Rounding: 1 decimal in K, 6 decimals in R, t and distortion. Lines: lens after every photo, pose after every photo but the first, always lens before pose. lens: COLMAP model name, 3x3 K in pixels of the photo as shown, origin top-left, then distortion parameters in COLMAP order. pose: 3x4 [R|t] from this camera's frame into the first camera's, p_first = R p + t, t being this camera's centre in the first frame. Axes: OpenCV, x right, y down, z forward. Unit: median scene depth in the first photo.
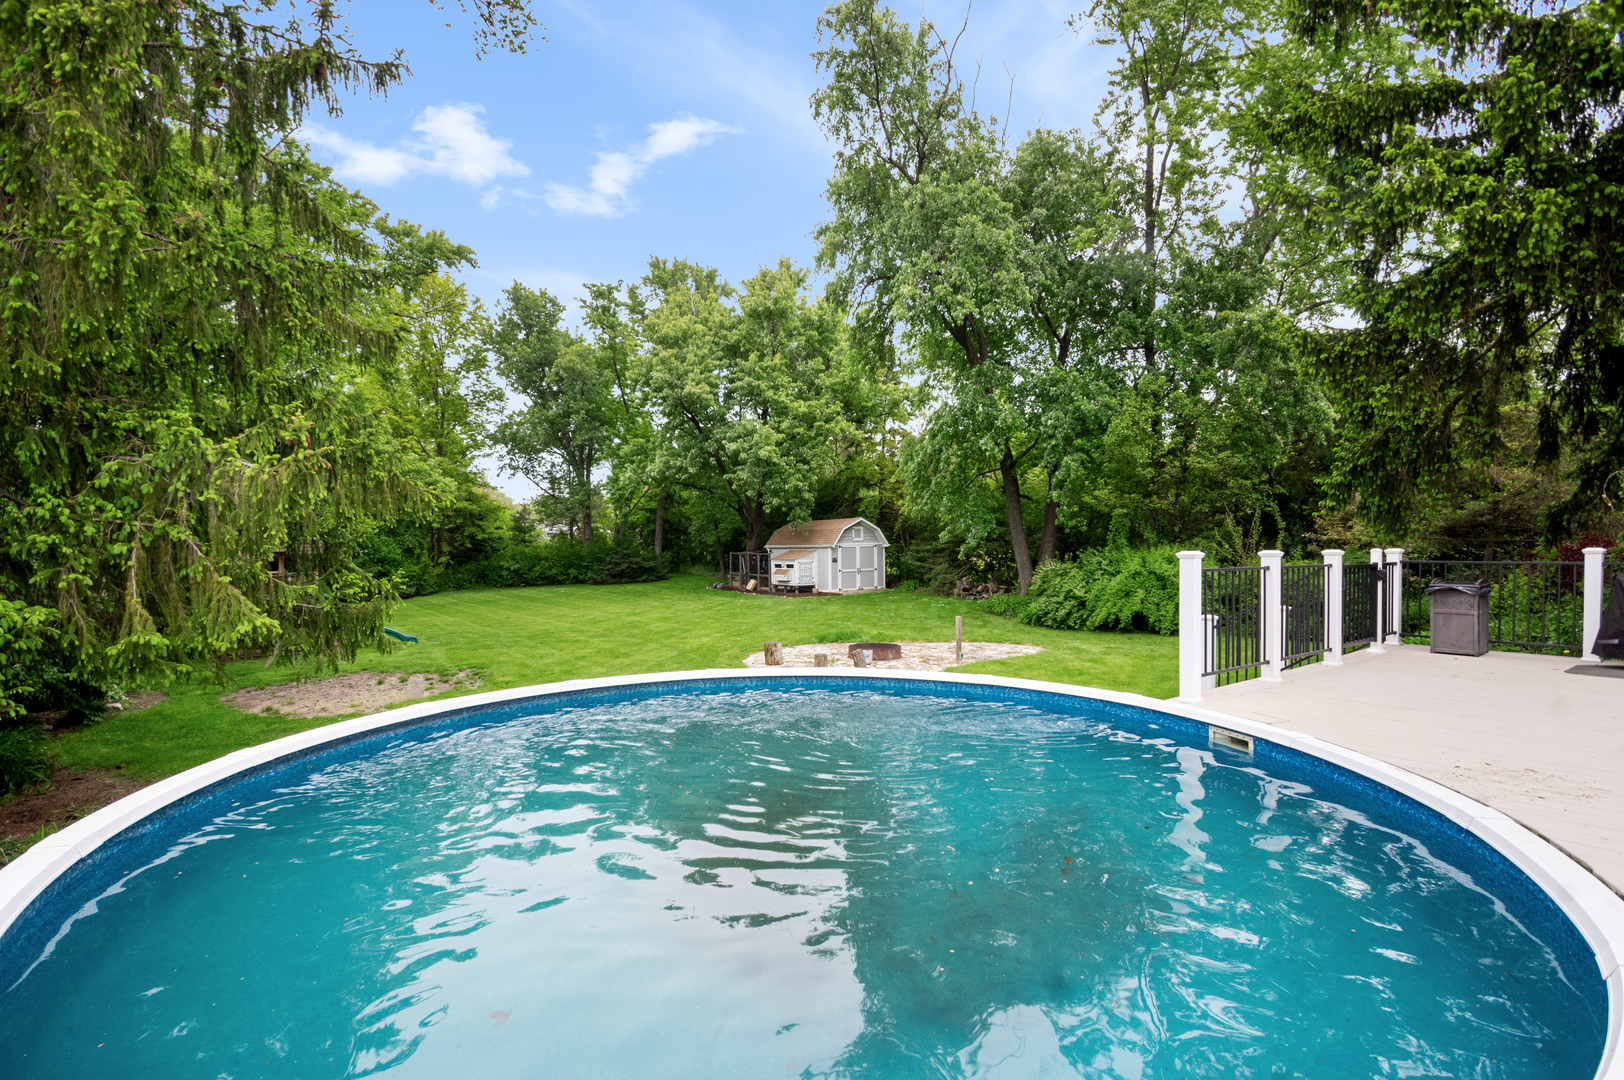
lens RADIAL K [[714.1, 0, 805.6], [0, 714.1, 577.8], [0, 0, 1]] dist [0.001397, 0.000594]
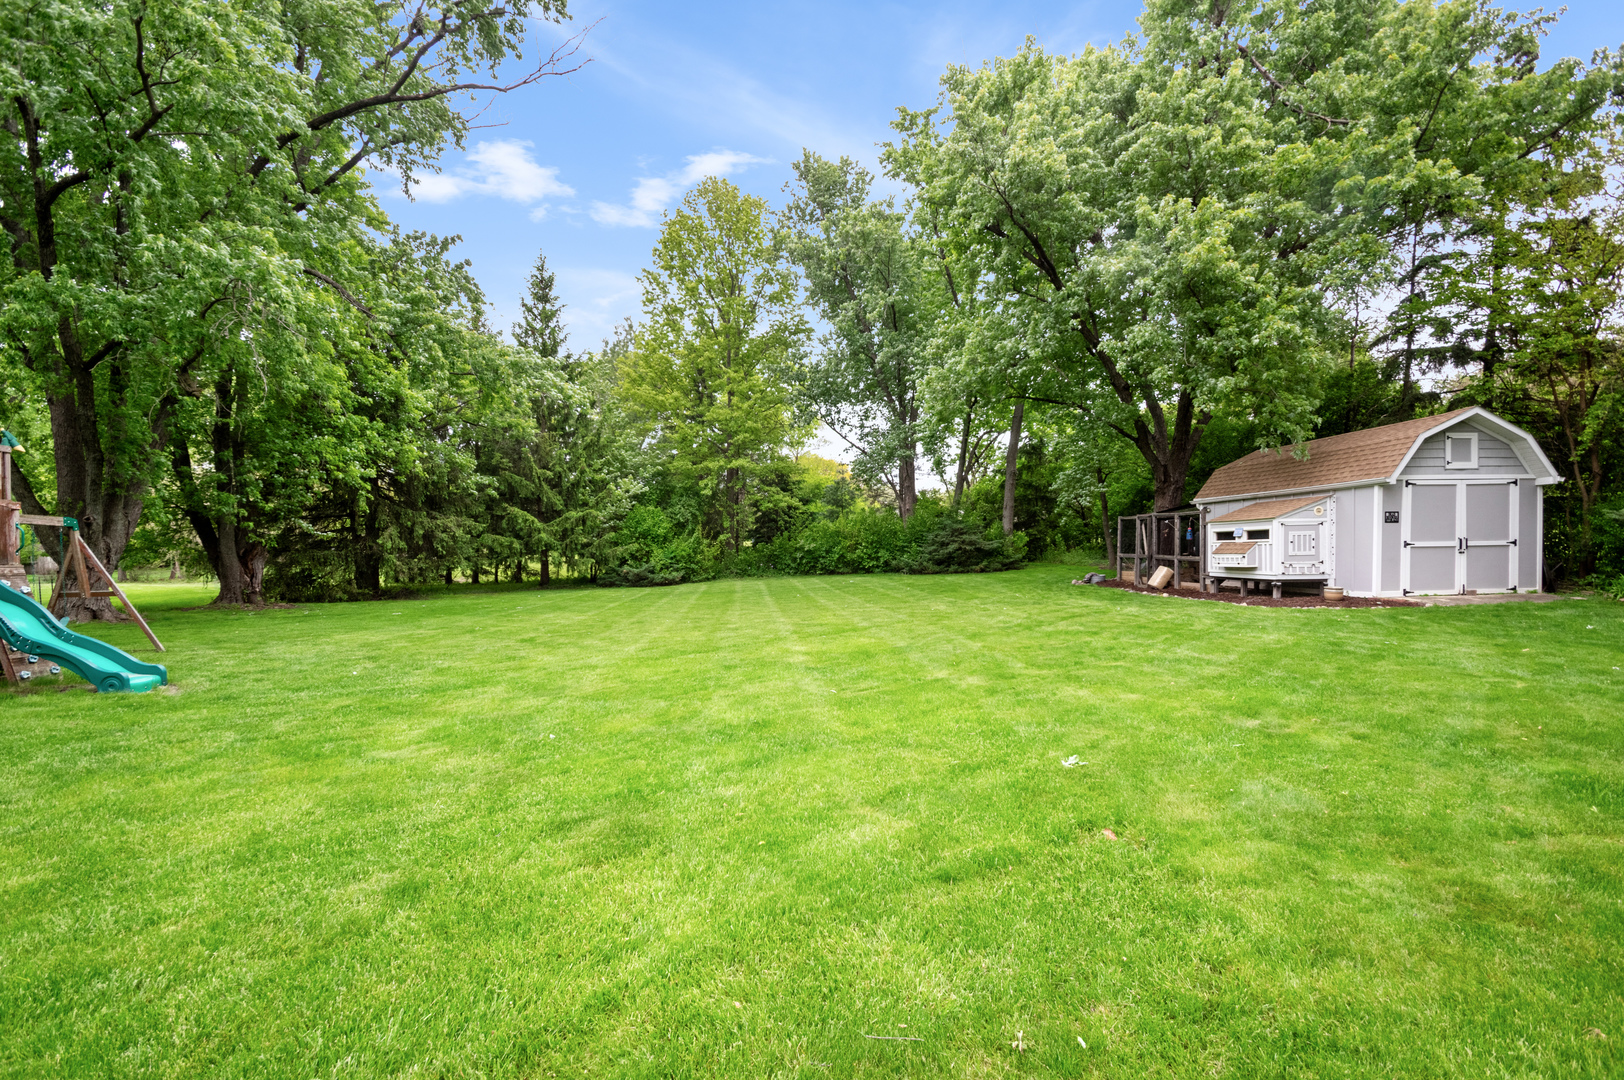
lens RADIAL K [[713.1, 0, 806.6], [0, 713.1, 561.7], [0, 0, 1]] dist [-0.020531, -0.000134]
pose [[0.852725, 0.012850, -0.522202, -0.051890], [-0.022532, 0.999672, -0.012194, 0.019568], [0.521874, 0.022165, 0.852735, 0.827992]]
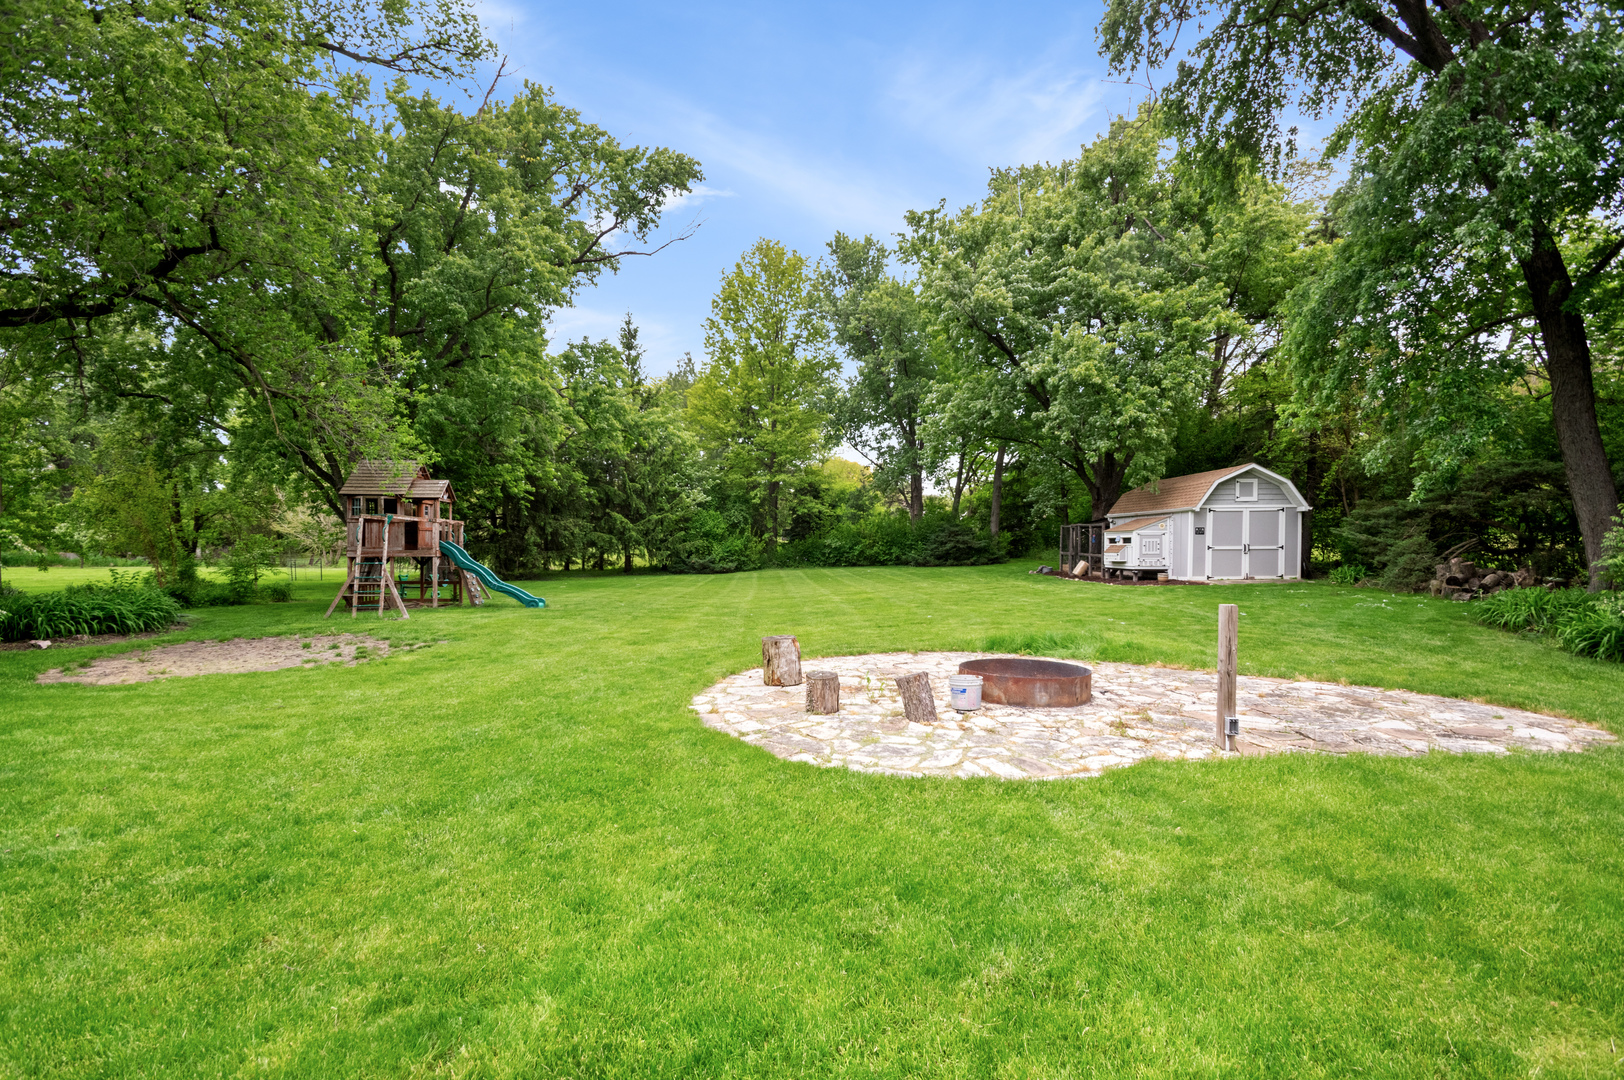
lens RADIAL K [[721.6, 0, 805.5], [0, 721.6, 567.2], [0, 0, 1]] dist [0.007977, -0.011886]
pose [[0.836205, 0.029732, -0.547611, 0.165751], [-0.034032, 0.999418, 0.002294, 0.030306], [0.547361, 0.016718, 0.836730, 0.437899]]
